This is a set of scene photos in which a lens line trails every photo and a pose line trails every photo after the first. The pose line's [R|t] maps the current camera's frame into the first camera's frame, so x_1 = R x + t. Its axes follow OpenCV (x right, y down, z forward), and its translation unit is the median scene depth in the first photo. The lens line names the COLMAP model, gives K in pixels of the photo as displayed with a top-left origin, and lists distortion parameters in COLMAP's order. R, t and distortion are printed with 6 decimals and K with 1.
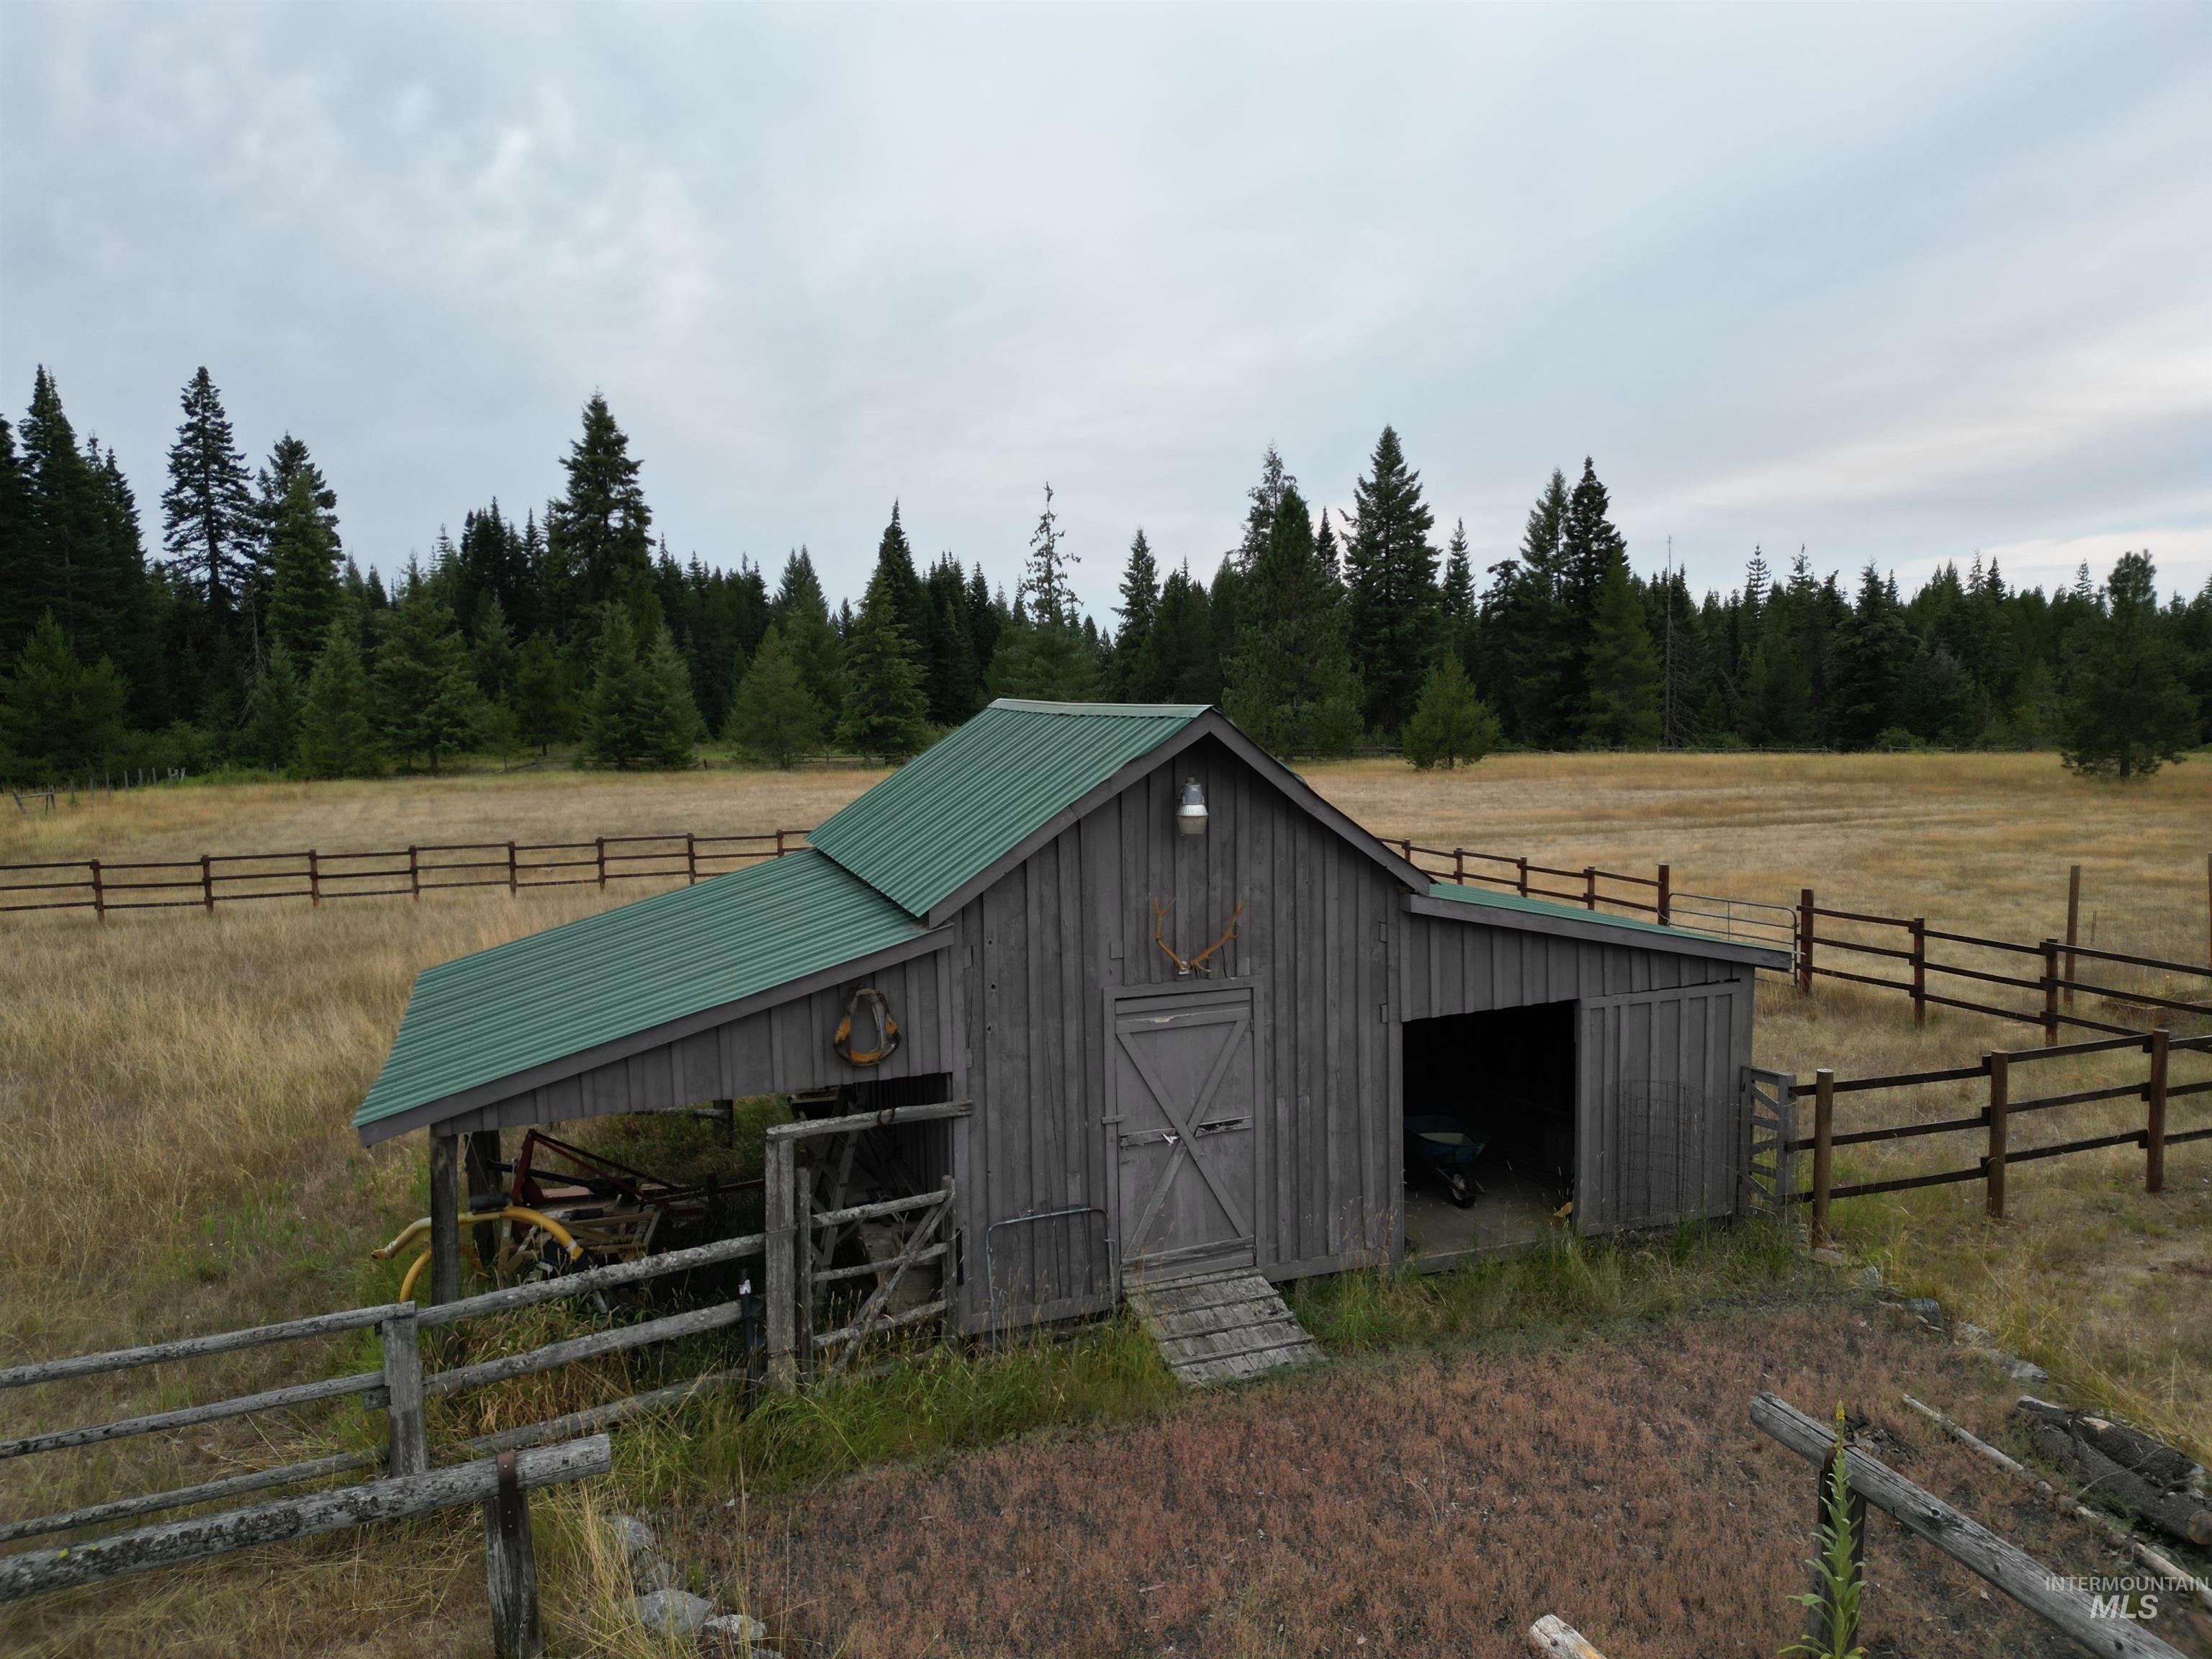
lens RADIAL K [[1537.6, 0, 1106.0], [0, 1537.6, 829.5], [0, 0, 1]] dist [0.097056, -0.090562]
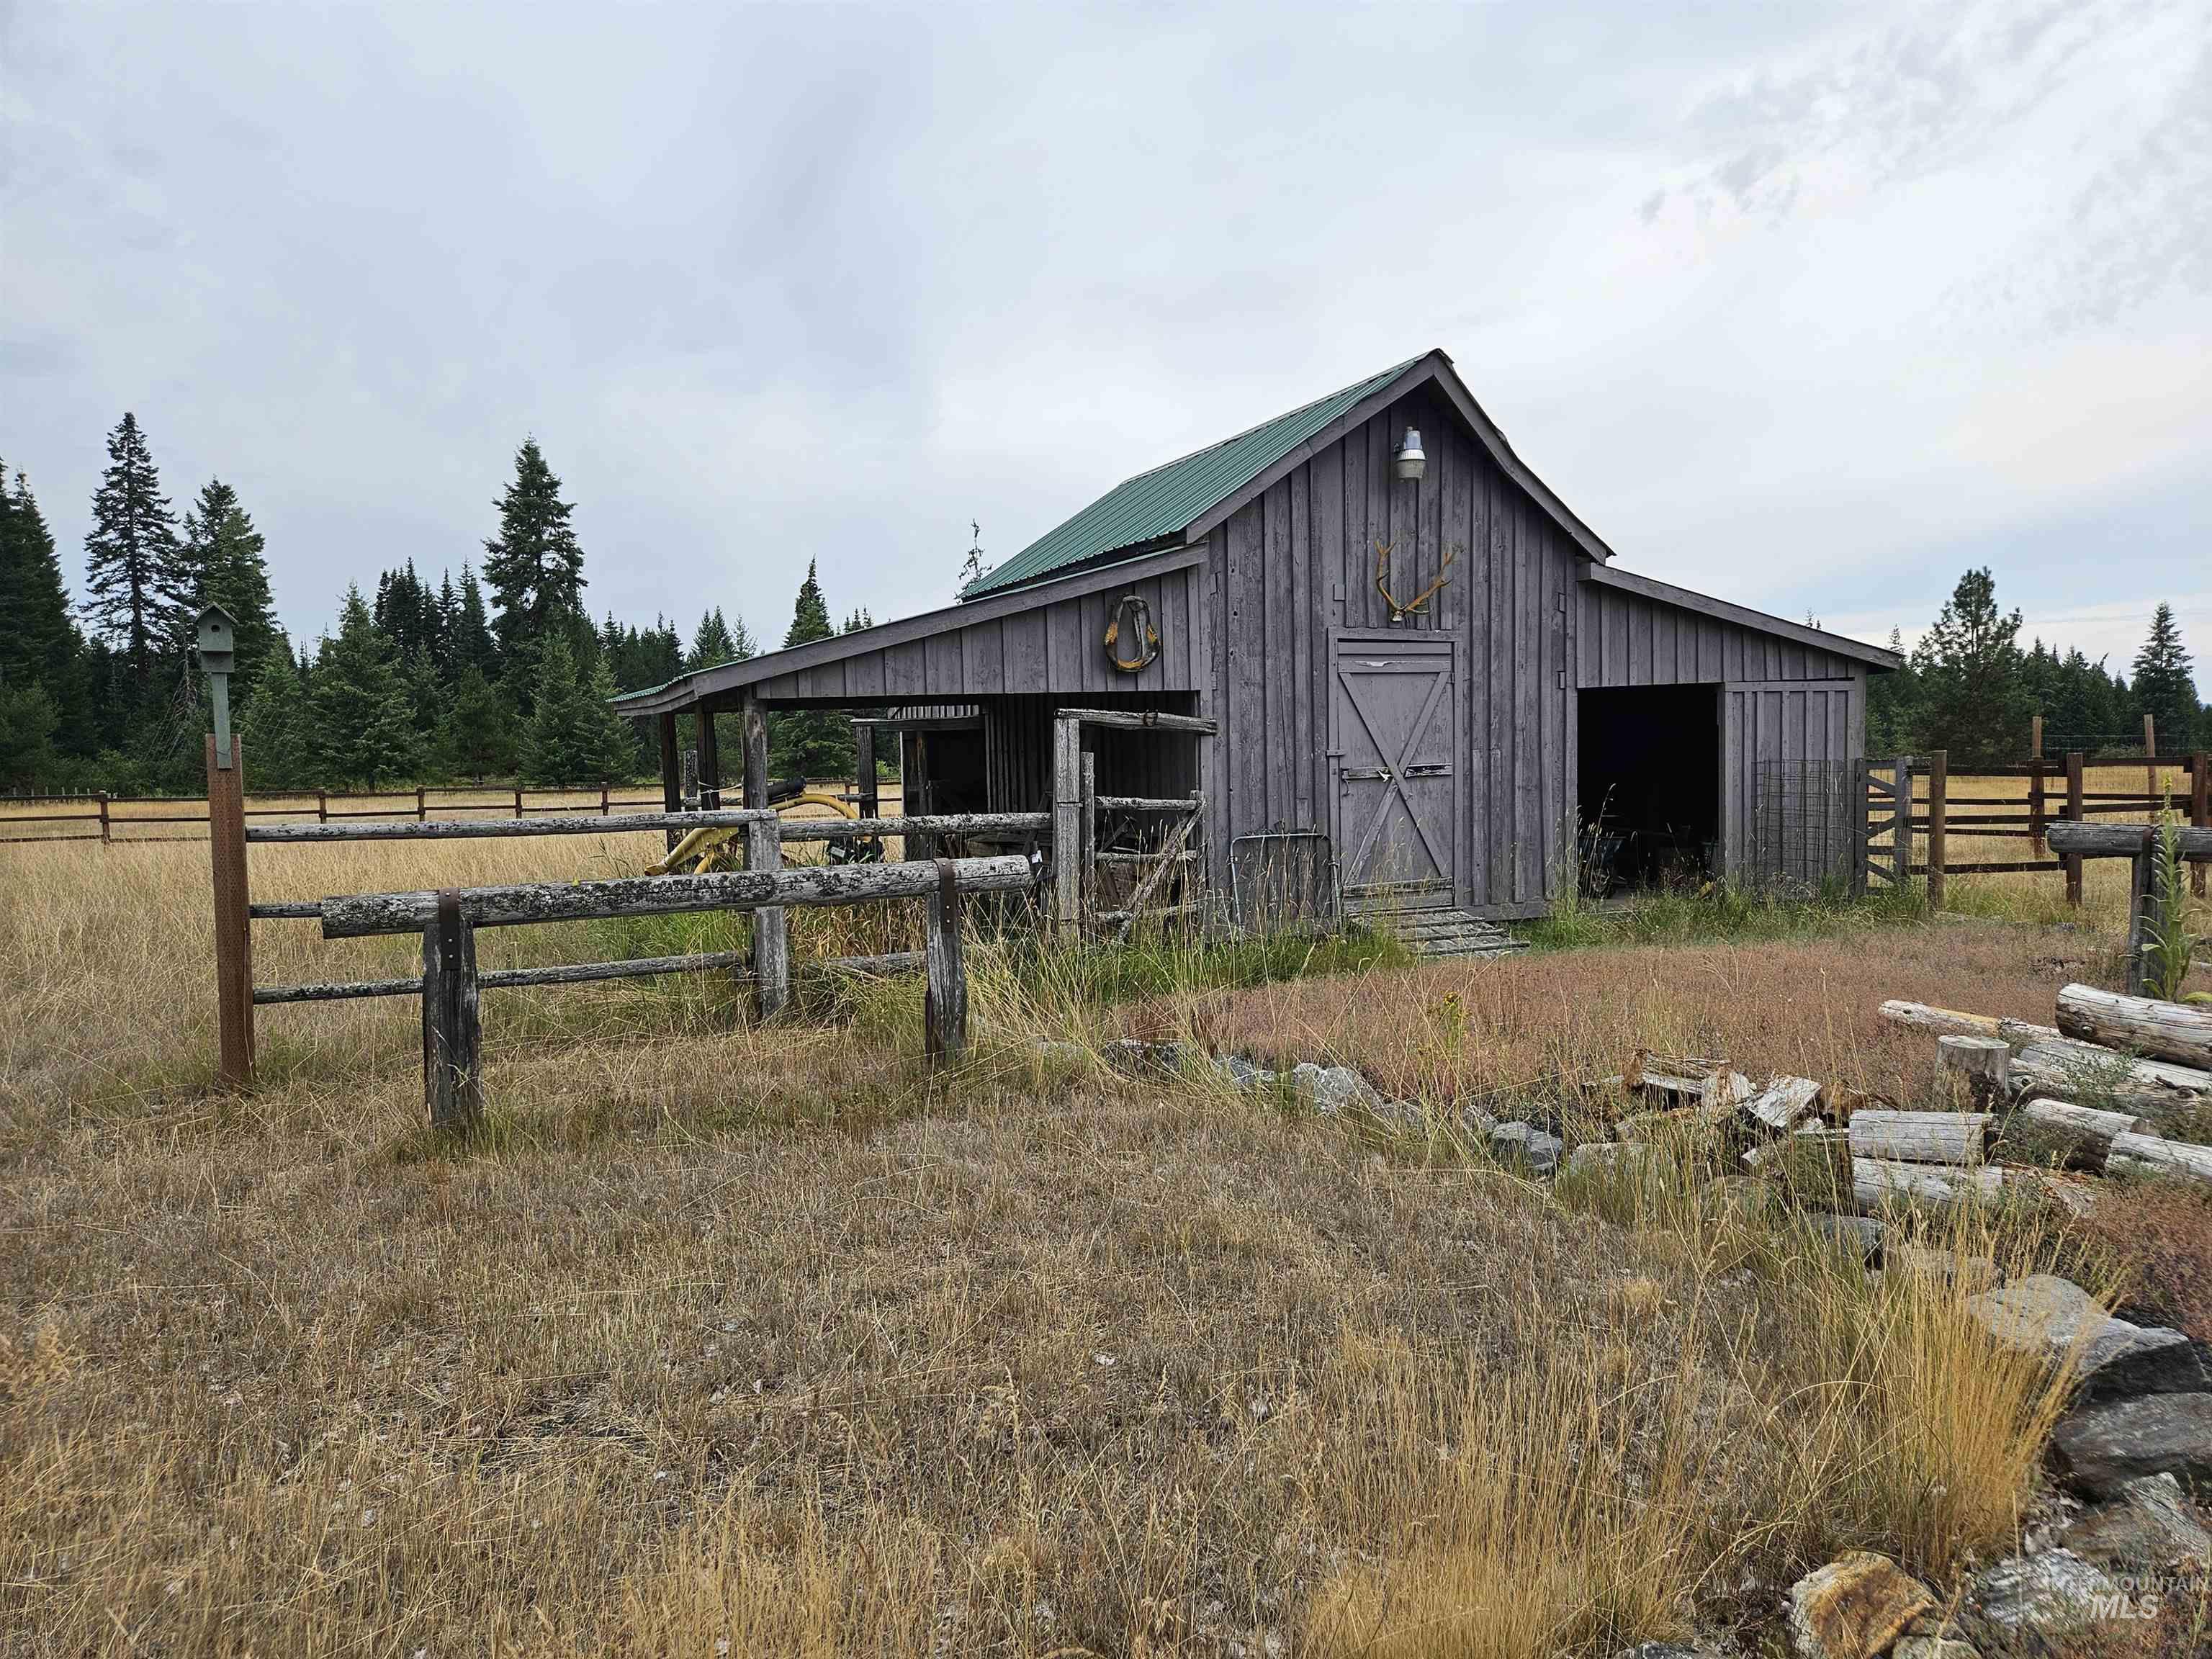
lens RADIAL K [[1474.4, 0, 1090.1], [0, 1474.4, 861.6], [0, 0, 1]] dist [0.078881, -0.071424]
pose [[0.997118, -0.008082, 0.075437, -0.036622], [0.011063, 0.999171, -0.039181, 0.045395], [-0.075058, 0.039902, 0.996381, -0.000888]]
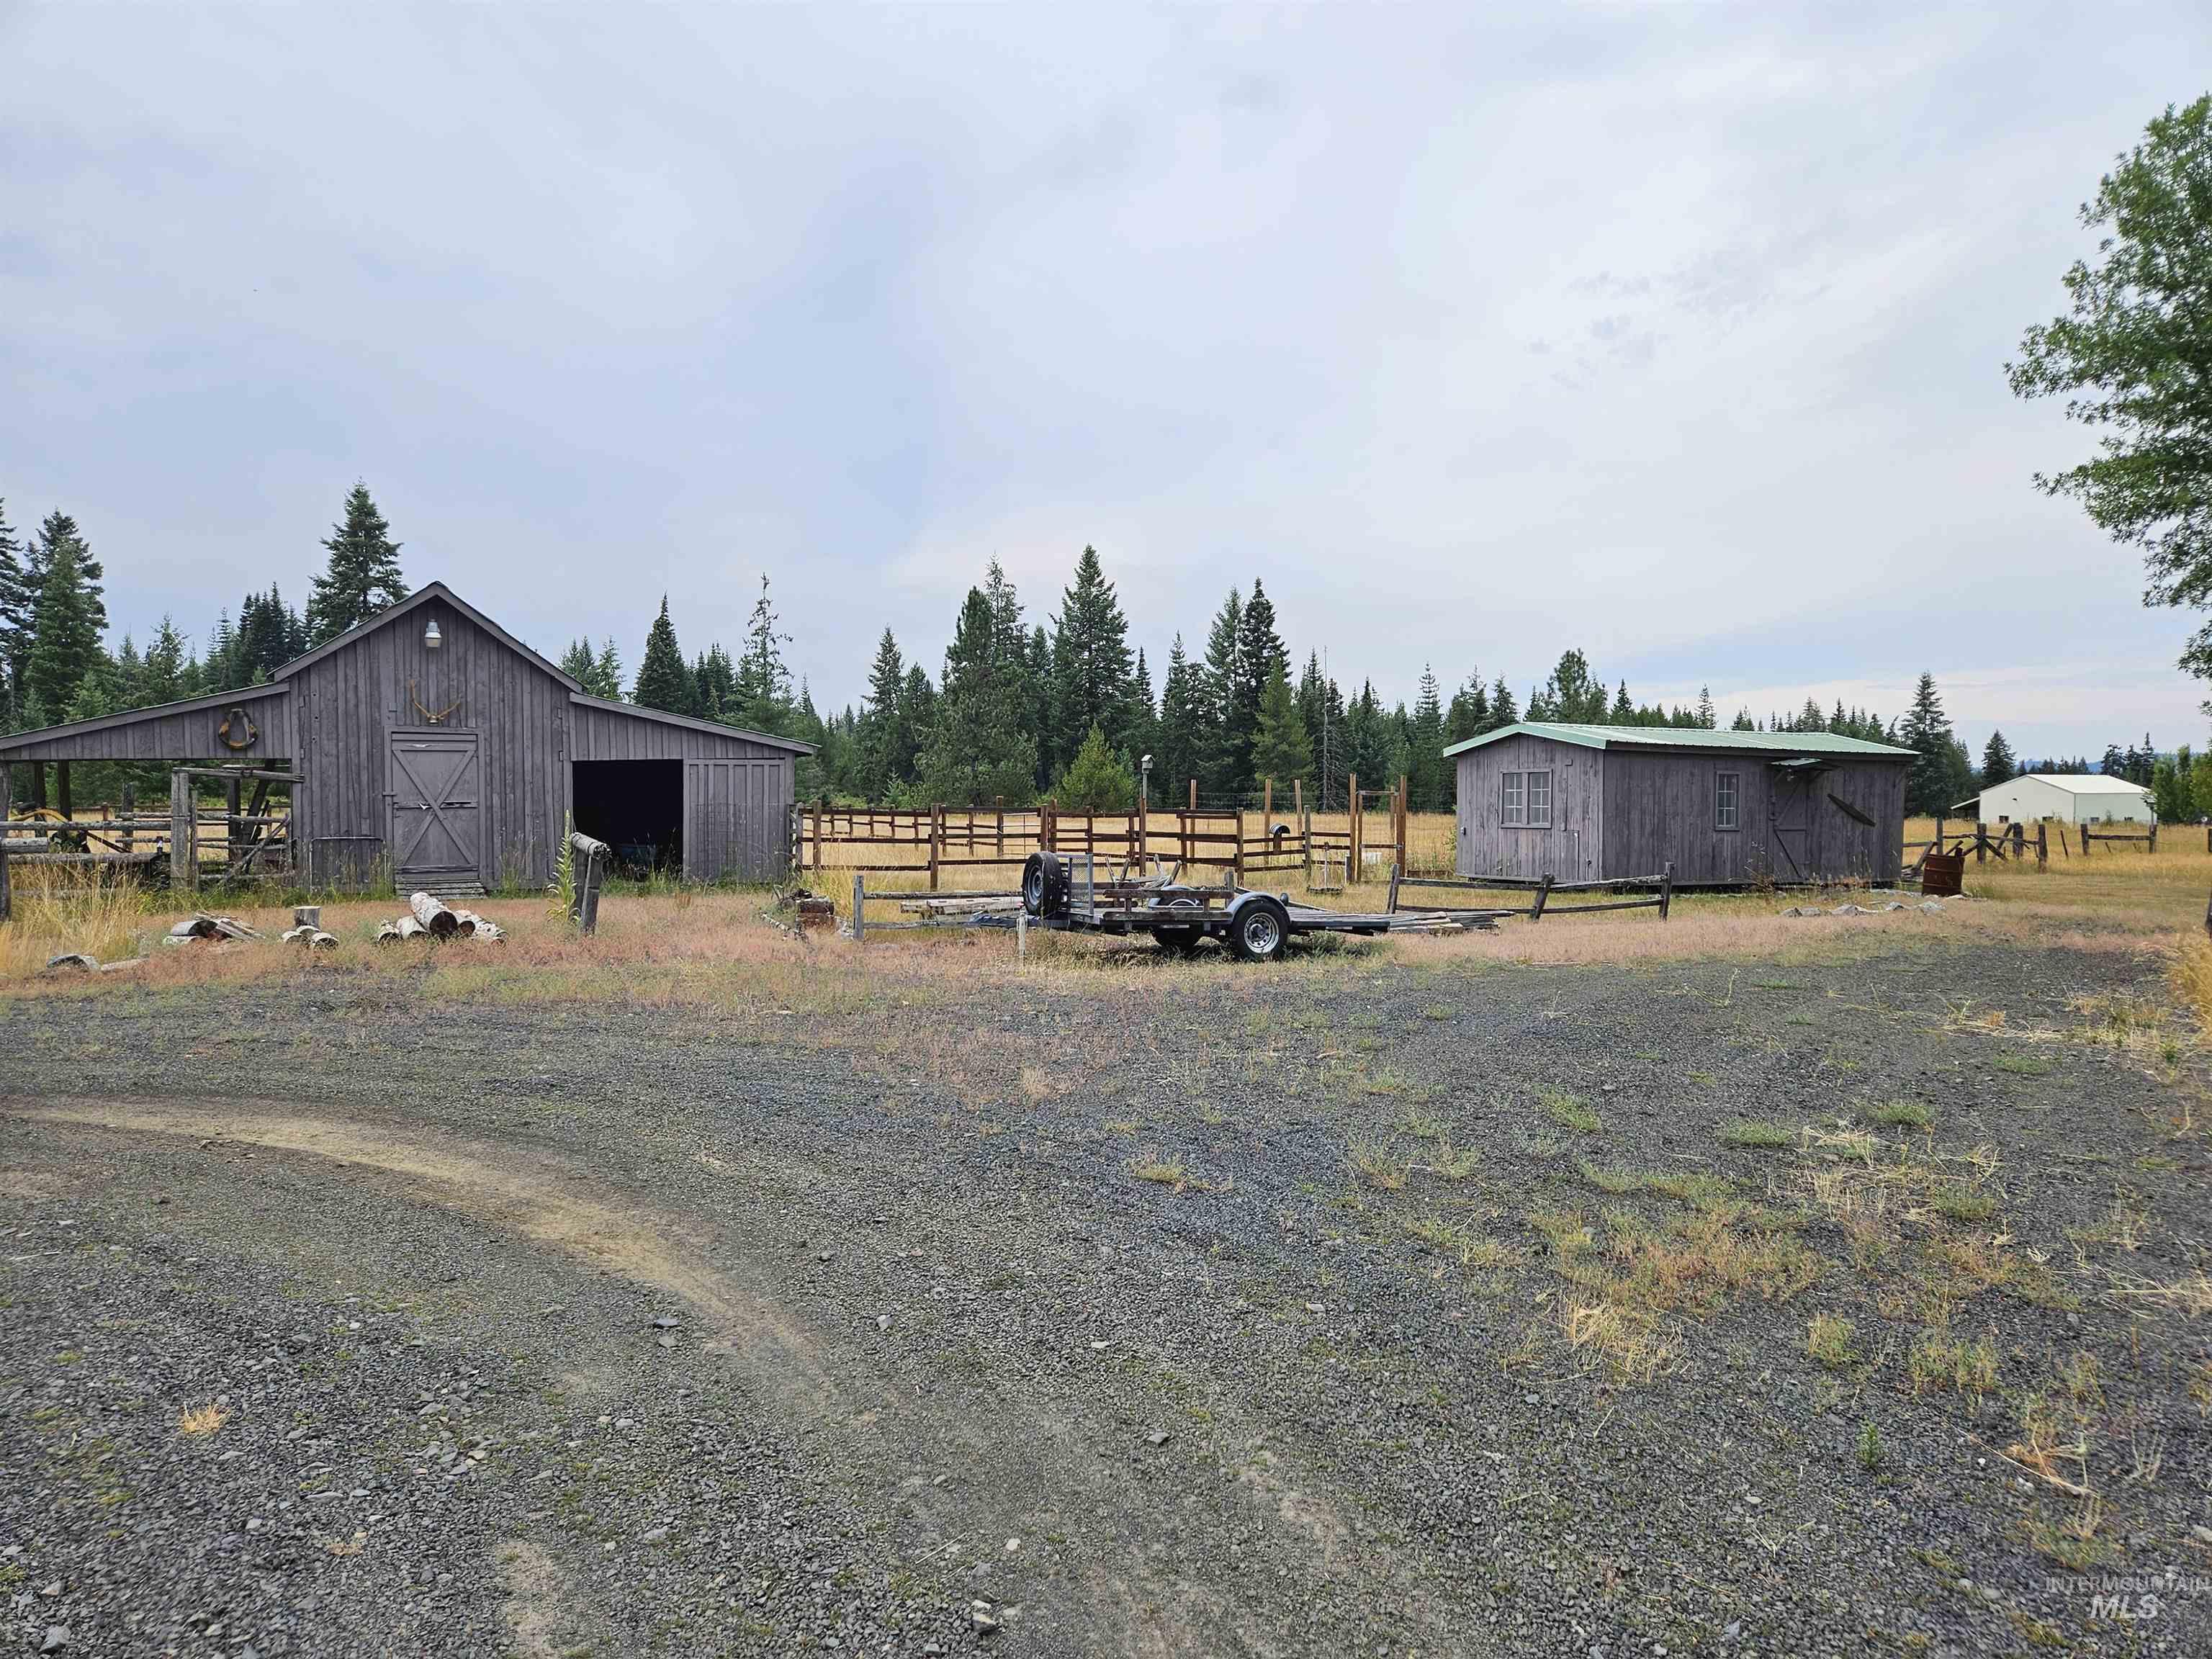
lens RADIAL K [[1531.8, 0, 1182.7], [0, 1531.8, 860.1], [0, 0, 1]] dist [0.056114, -0.044629]
pose [[0.990472, 0.012175, 0.137179, 0.110524], [-0.003425, 0.997954, -0.063837, 0.059433], [-0.137675, 0.062759, 0.988487, -0.162819]]
